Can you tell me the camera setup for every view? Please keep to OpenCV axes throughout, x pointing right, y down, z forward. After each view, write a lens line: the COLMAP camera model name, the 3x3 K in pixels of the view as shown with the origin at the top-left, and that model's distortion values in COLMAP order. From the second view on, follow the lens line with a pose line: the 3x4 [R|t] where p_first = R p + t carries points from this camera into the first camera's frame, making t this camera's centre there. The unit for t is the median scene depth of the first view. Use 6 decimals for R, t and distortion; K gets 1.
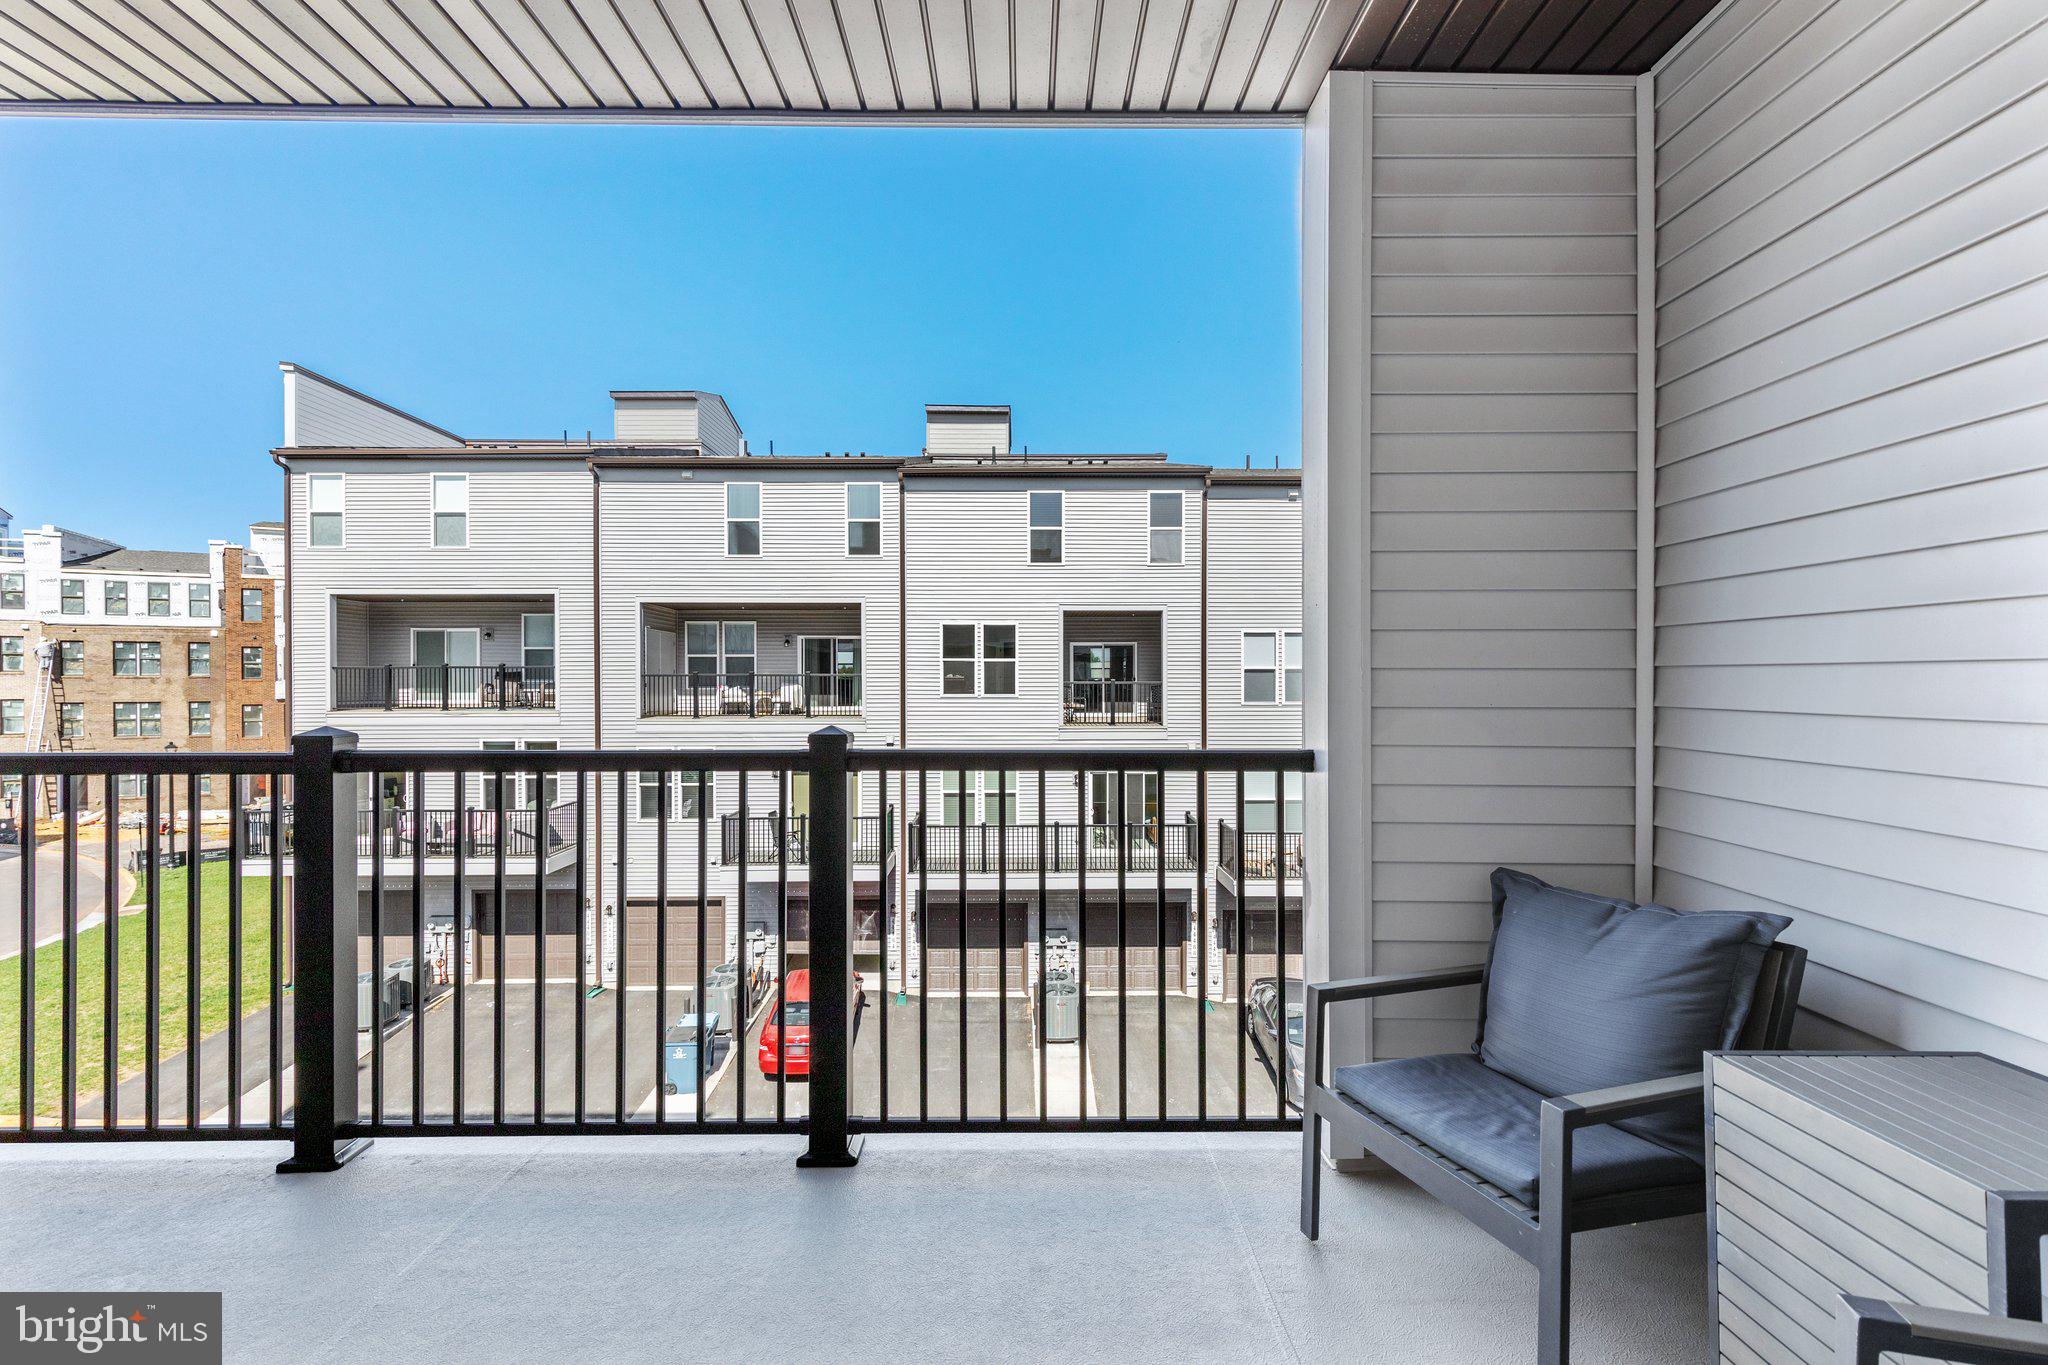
lens RADIAL K [[917.8, 0, 1036.0], [0, 917.8, 683.3], [0, 0, 1]] dist [0.001195, -0.000876]
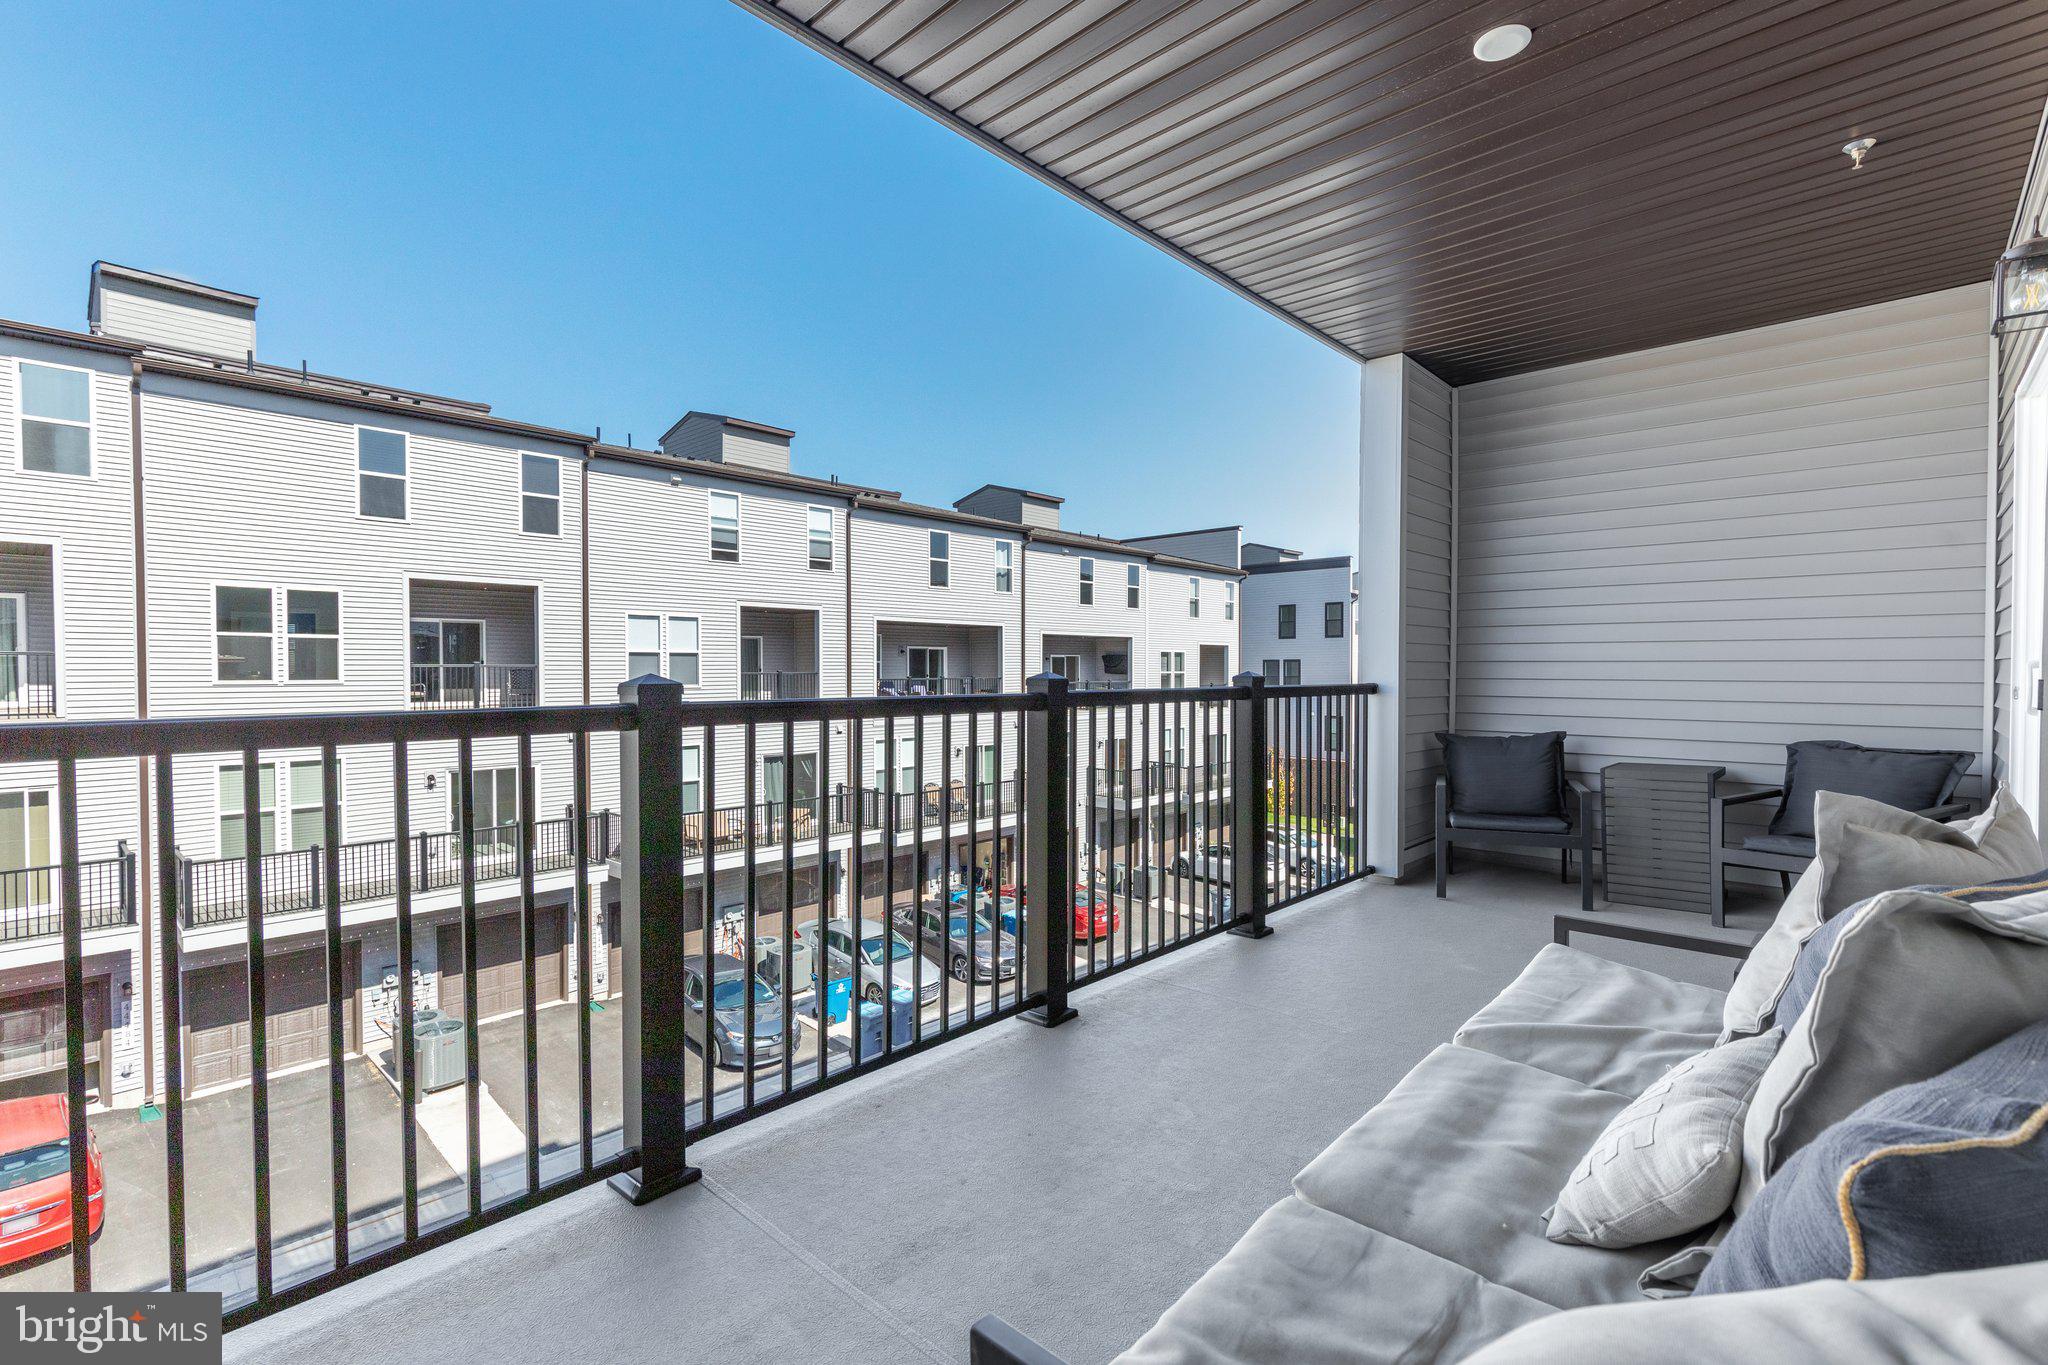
lens RADIAL K [[917.8, 0, 1068.2], [0, 917.8, 659.4], [0, 0, 1]] dist [0.001195, -0.000876]
pose [[0.680670, 0.005891, 0.732567, -0.174314], [-0.003863, 0.999983, -0.004452, -0.004819], [-0.732580, 0.000200, 0.680681, -0.002491]]
